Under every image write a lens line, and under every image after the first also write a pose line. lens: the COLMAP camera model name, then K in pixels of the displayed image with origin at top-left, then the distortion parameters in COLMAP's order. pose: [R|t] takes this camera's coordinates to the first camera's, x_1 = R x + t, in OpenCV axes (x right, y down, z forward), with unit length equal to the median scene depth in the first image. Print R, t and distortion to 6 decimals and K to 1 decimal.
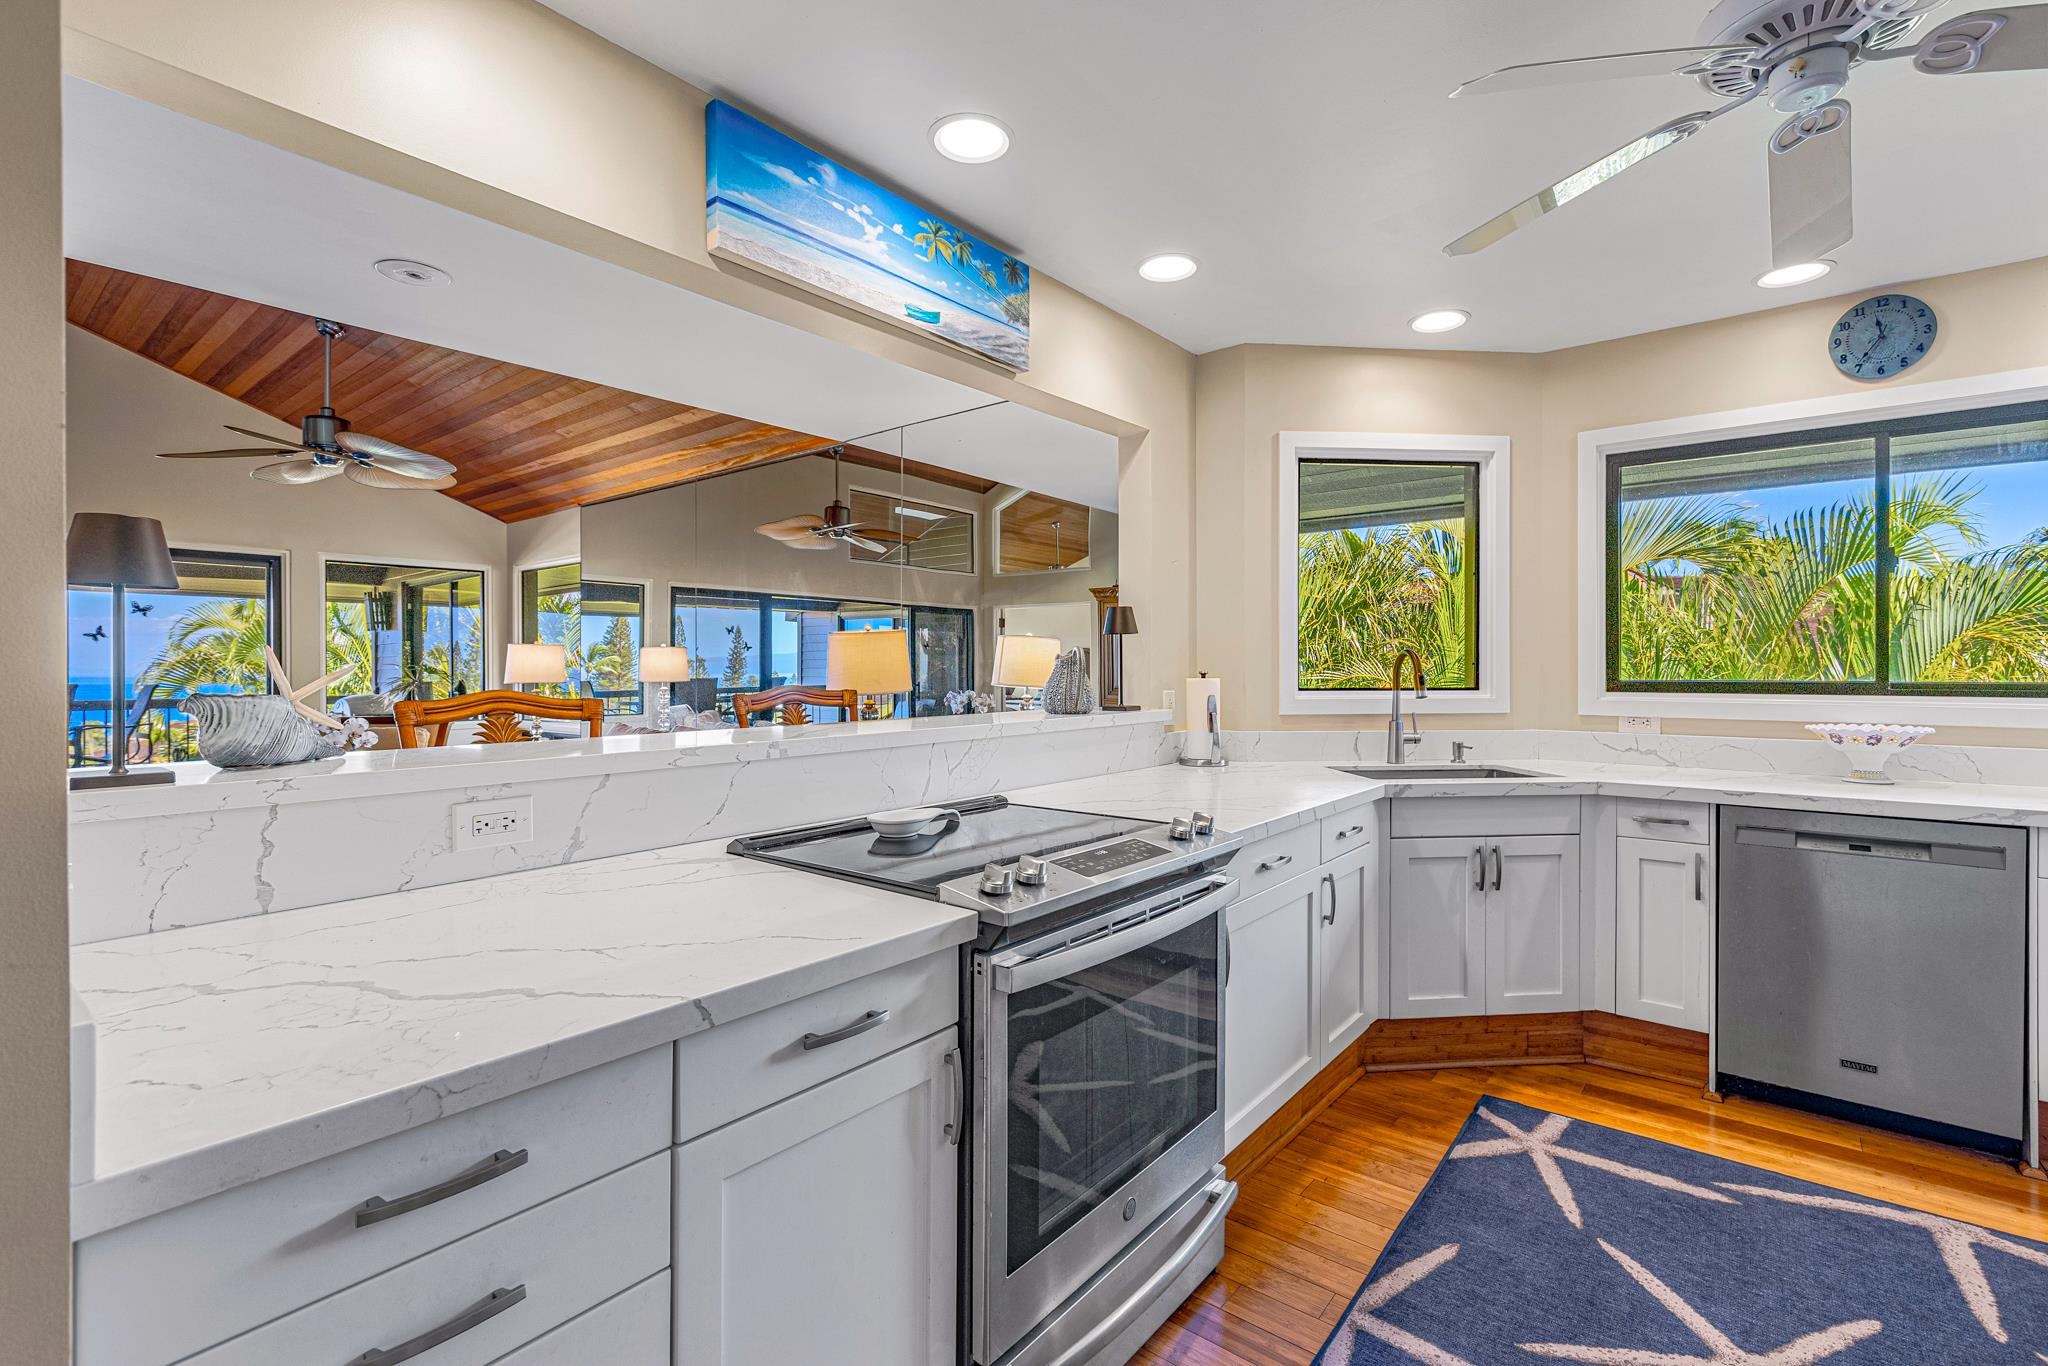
lens RADIAL K [[923.5, 0, 1023.4], [0, 923.5, 674.0], [0, 0, 1]] dist [-0.001248, 0.000633]
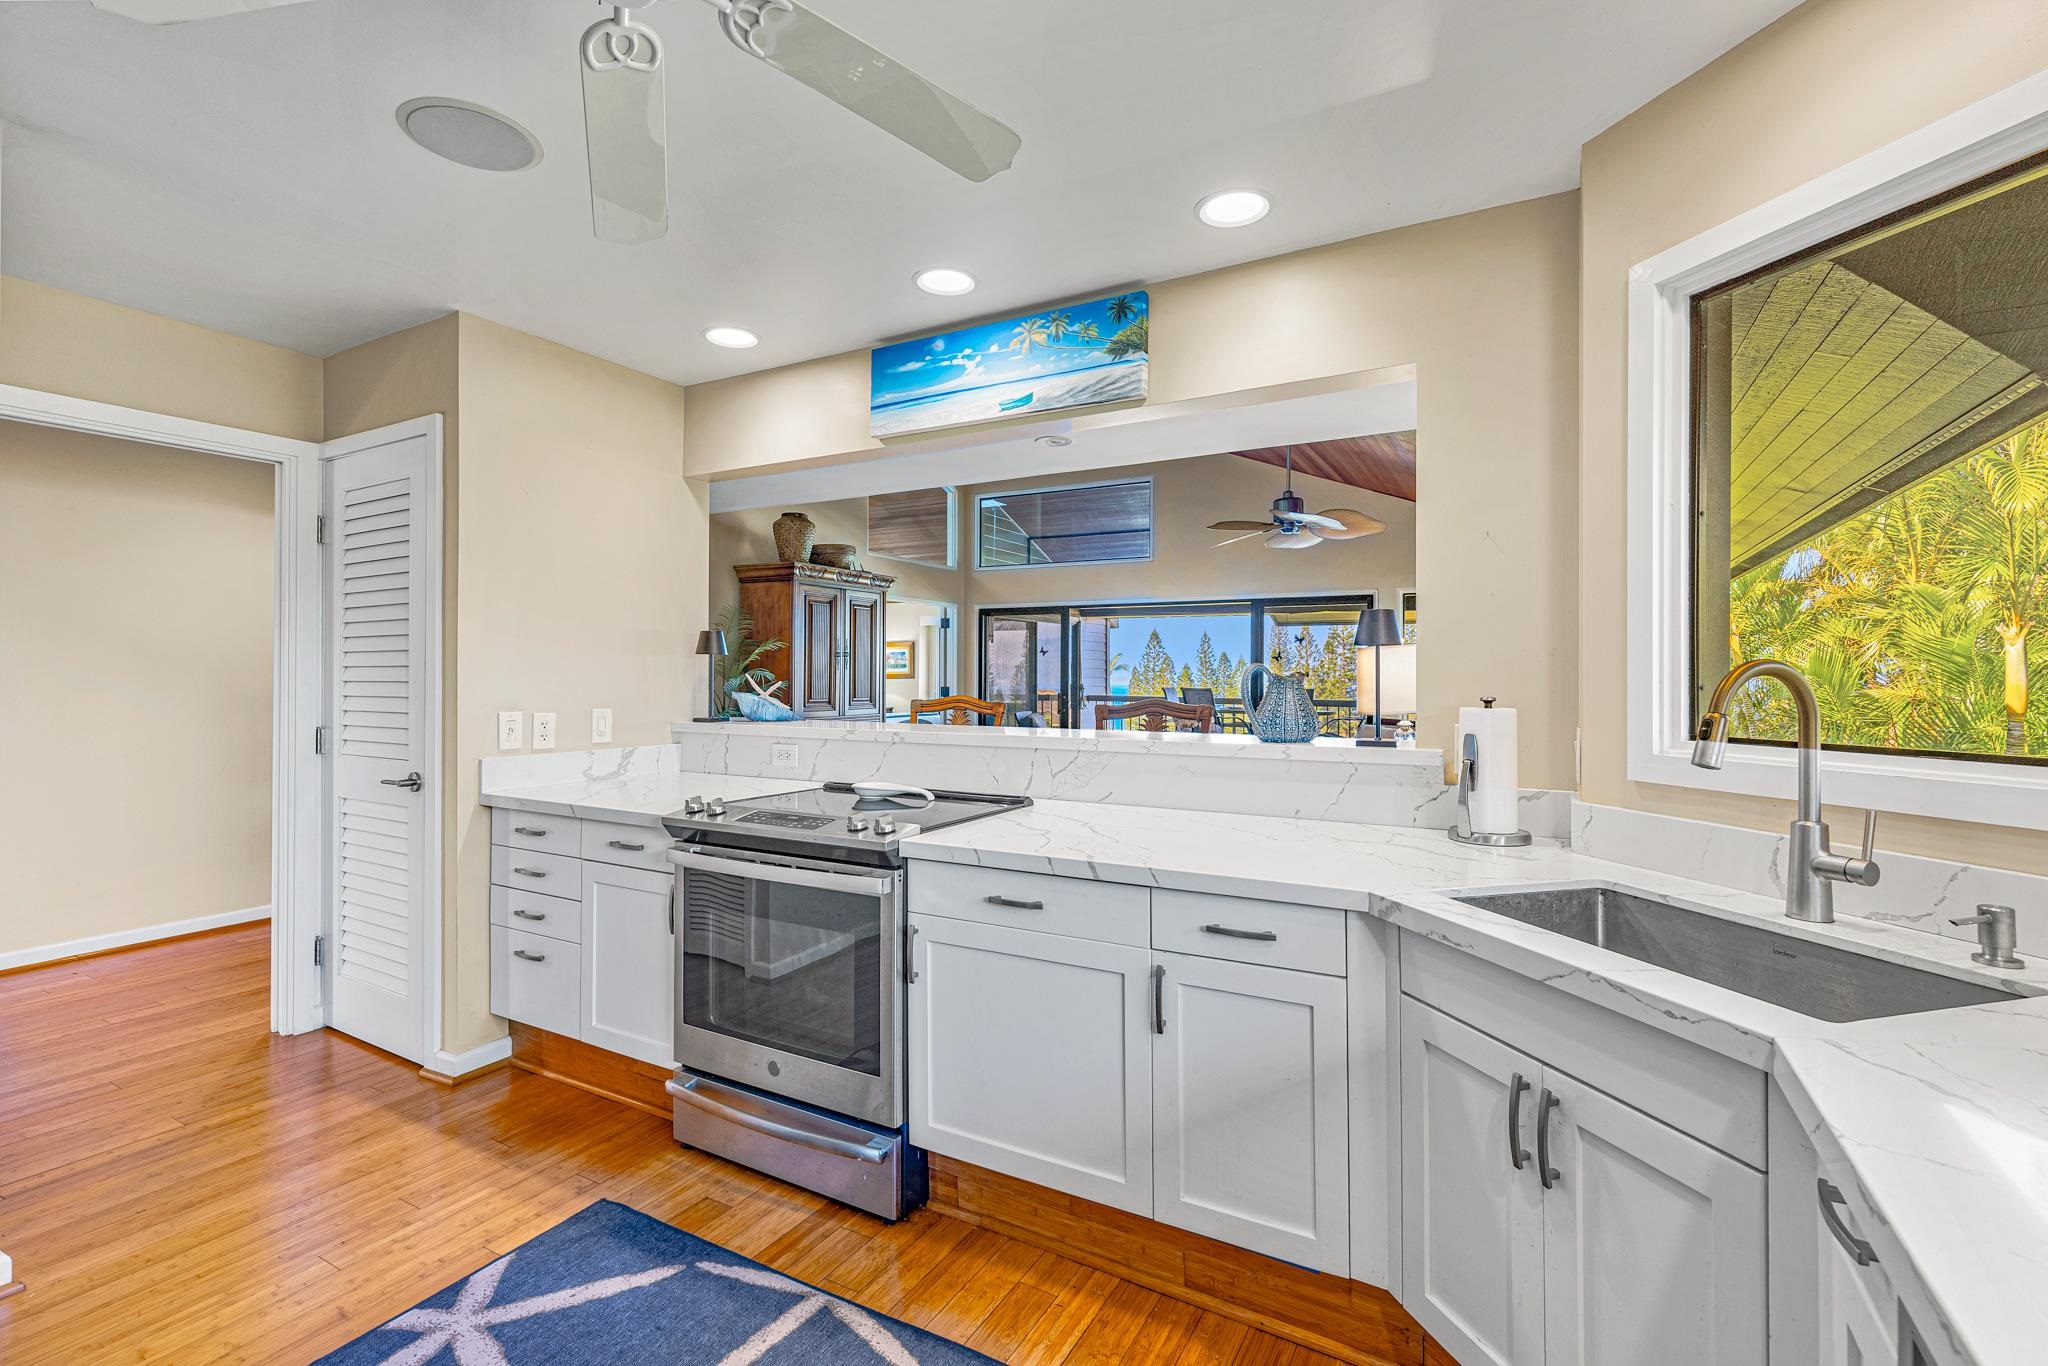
lens RADIAL K [[923.5, 0, 1024.6], [0, 923.5, 673.7], [0, 0, 1]] dist [-0.001248, 0.000633]
pose [[0.162165, -0.000190, -0.986764, 1.034951], [-0.009095, 0.999957, -0.001687, -0.019589], [0.986722, 0.009248, 0.162156, 0.748049]]
